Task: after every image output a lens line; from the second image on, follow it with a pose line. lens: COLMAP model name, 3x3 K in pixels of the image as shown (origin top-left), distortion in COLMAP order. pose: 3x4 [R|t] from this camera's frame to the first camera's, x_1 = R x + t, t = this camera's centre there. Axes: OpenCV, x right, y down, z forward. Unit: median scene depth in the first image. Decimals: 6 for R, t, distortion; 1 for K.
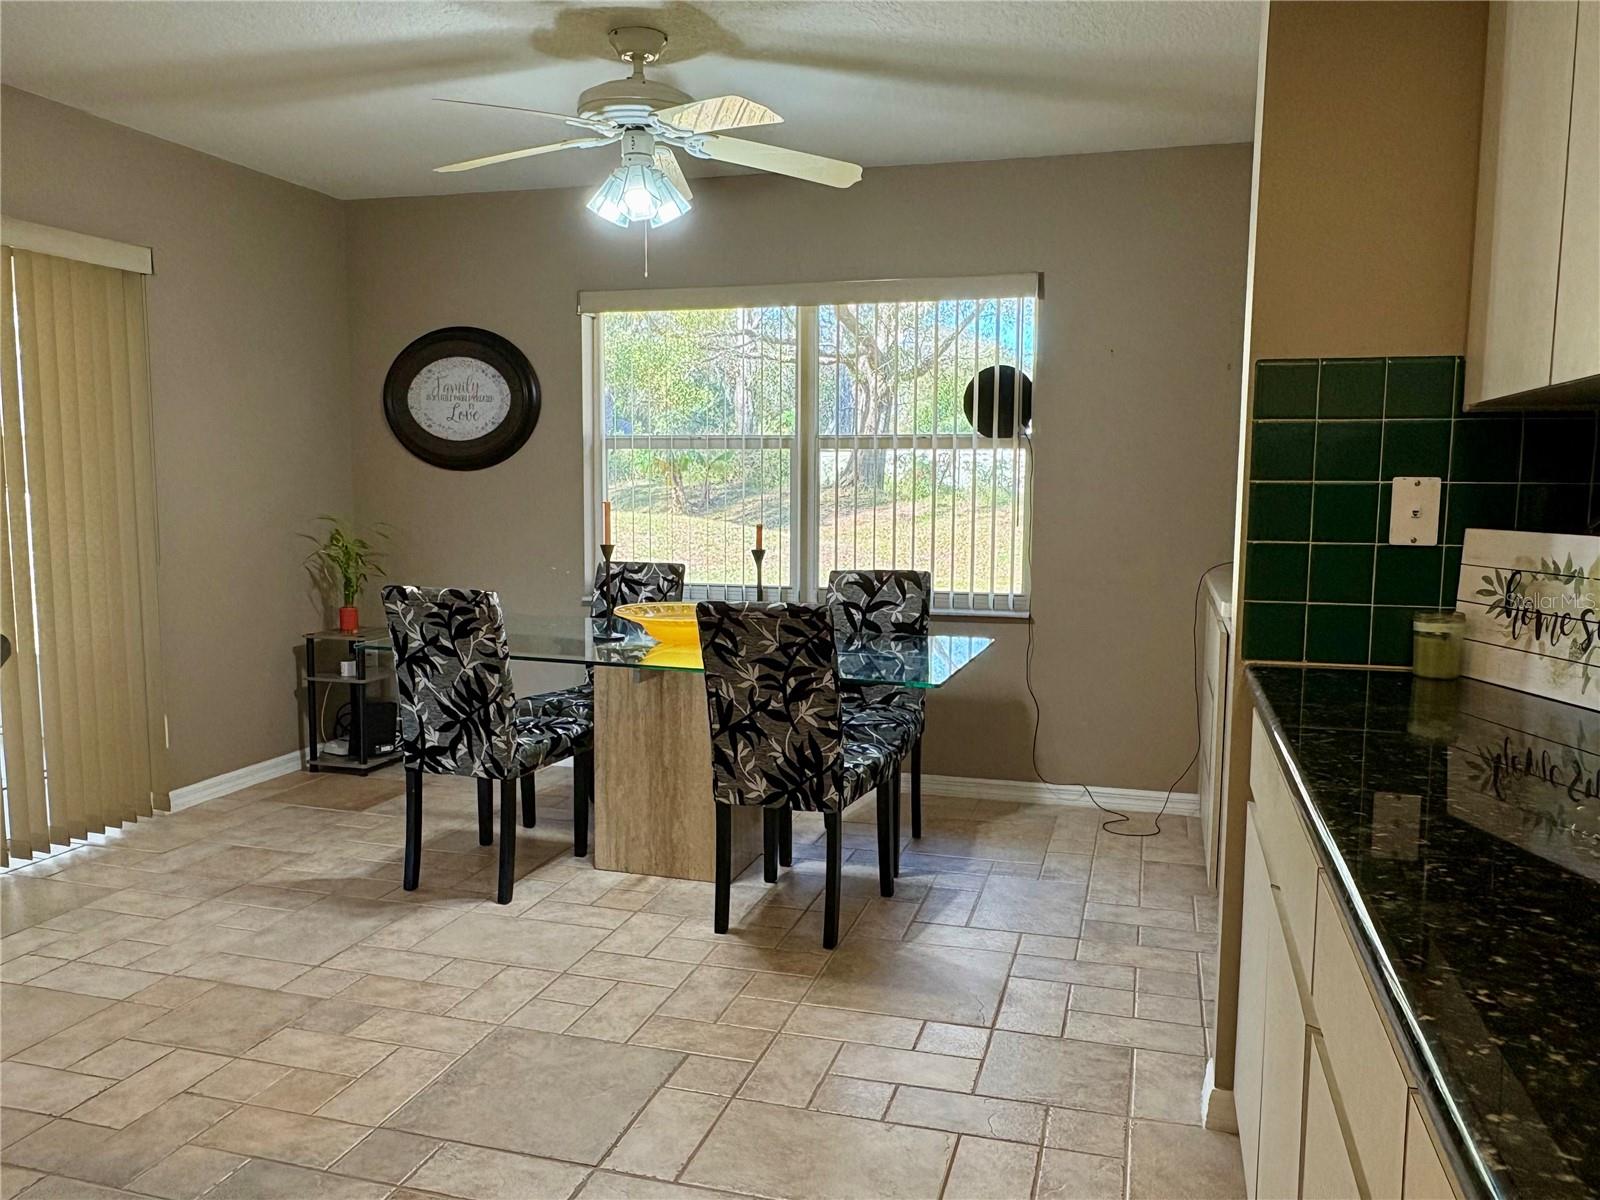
lens RADIAL K [[1227.0, 0, 795.2], [0, 1227.0, 610.9], [0, 0, 1]] dist [-0.000308, -0.002015]
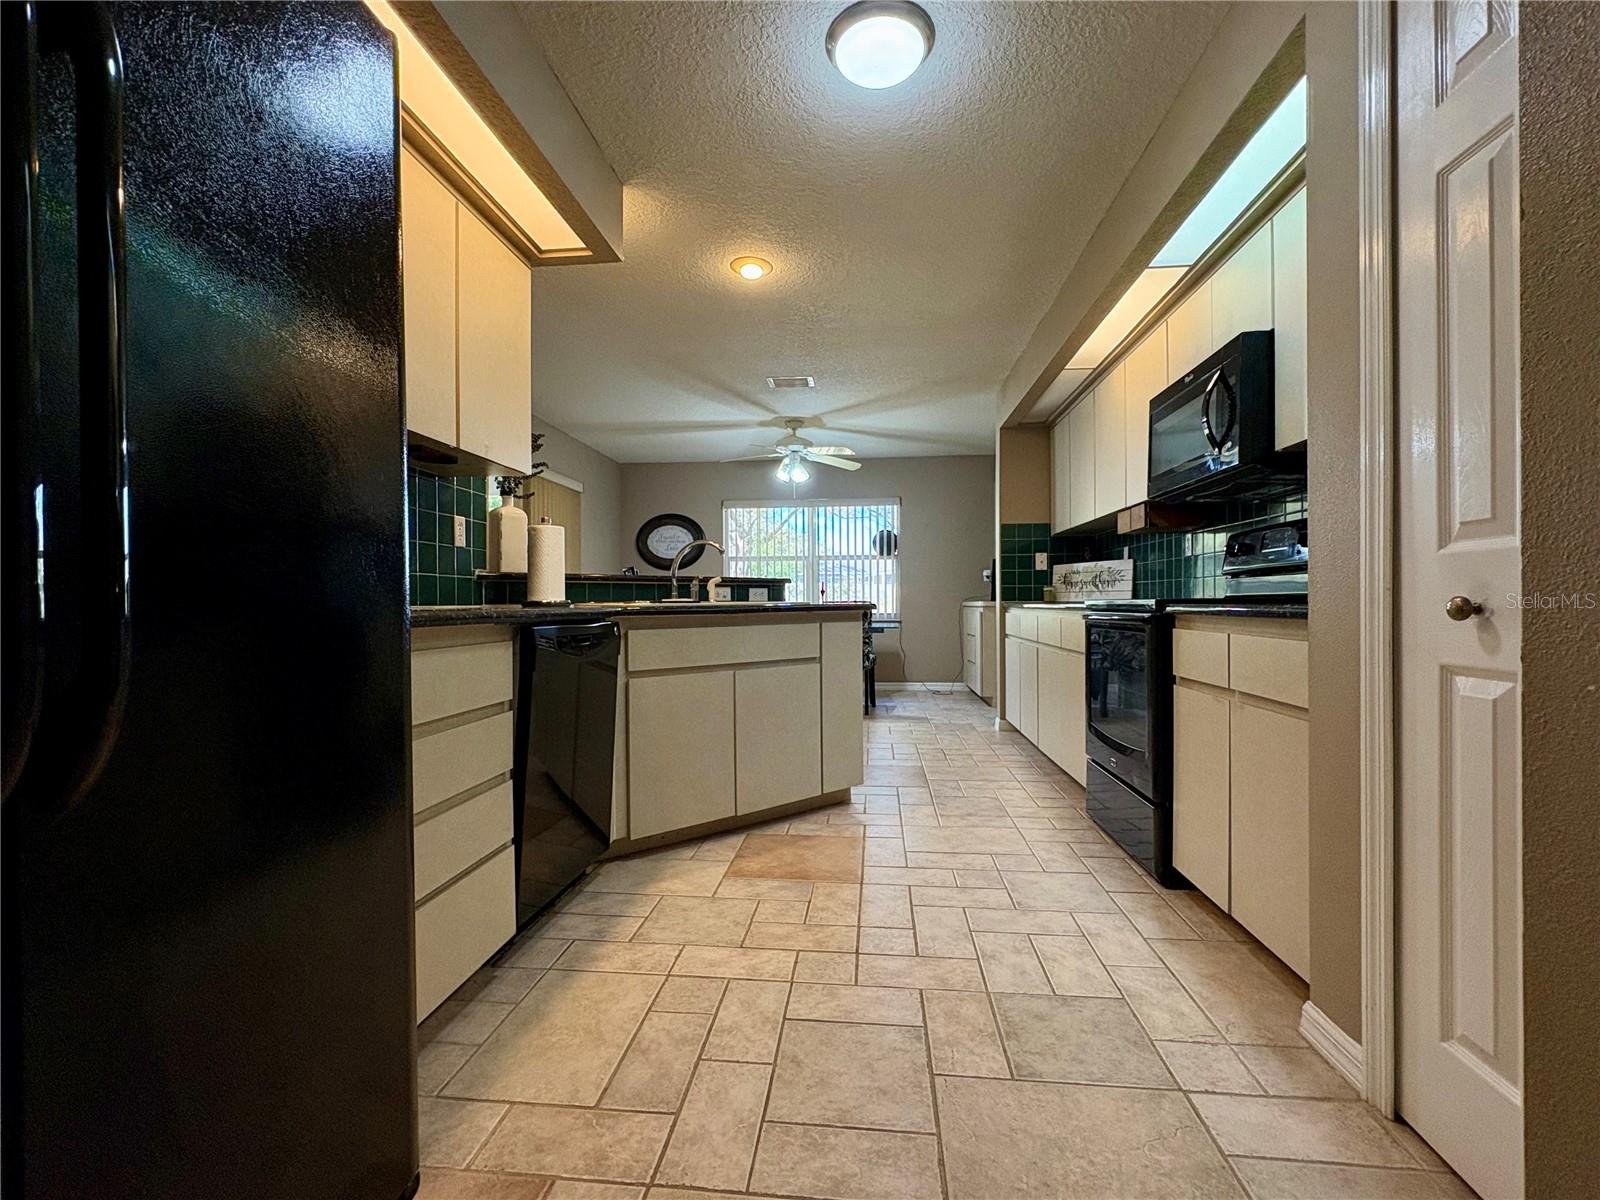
lens RADIAL K [[711.8, 0, 802.5], [0, 711.8, 603.2], [0, 0, 1]] dist [0.000789, -0.000372]
pose [[0.981846, -0.010927, 0.189362, -0.424531], [0.031556, 0.993836, -0.106270, 0.167747], [-0.187034, 0.110316, 0.976140, -0.669177]]
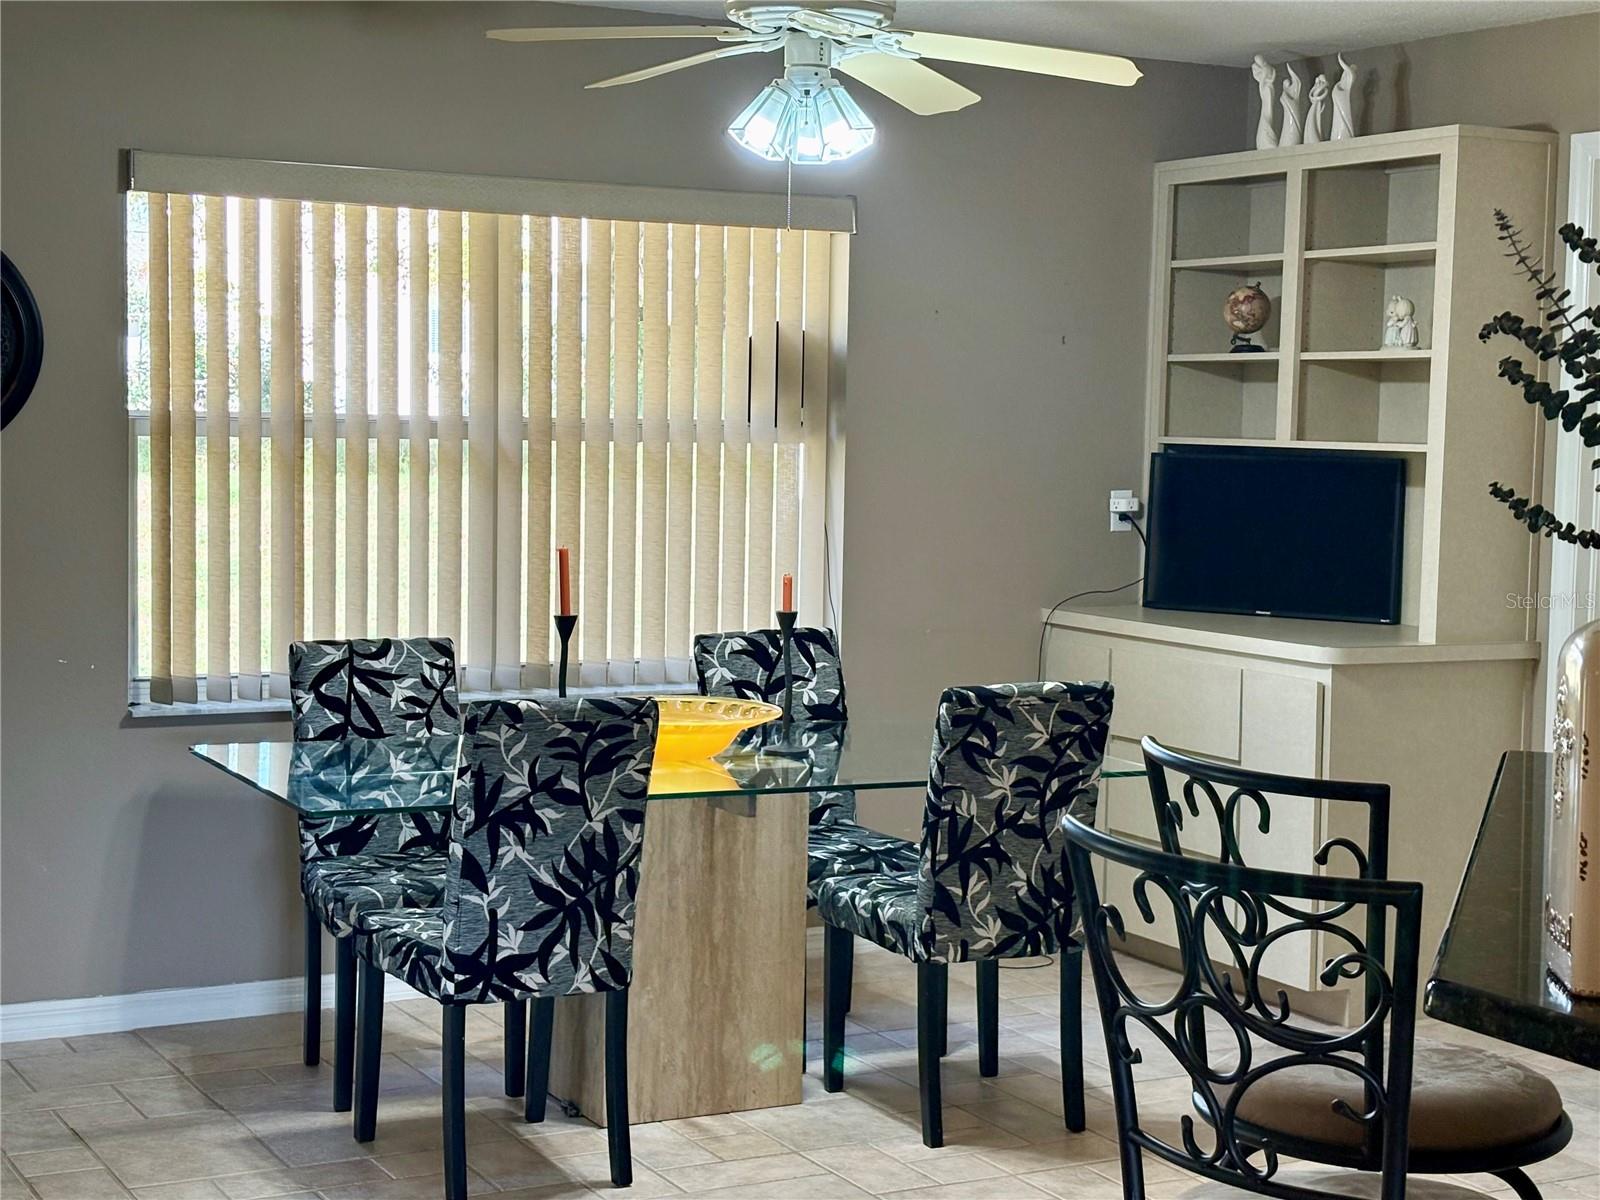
lens RADIAL K [[2599.0, 0, 801.3], [0, 2599.0, 586.8], [0, 0, 1]] dist [0.292602, 0.000000]
pose [[0.708763, -0.043919, 0.704078, -1.145285], [0.062997, 0.998013, -0.001162, -0.067090], [-0.702628, 0.045178, 0.710121, -0.054658]]
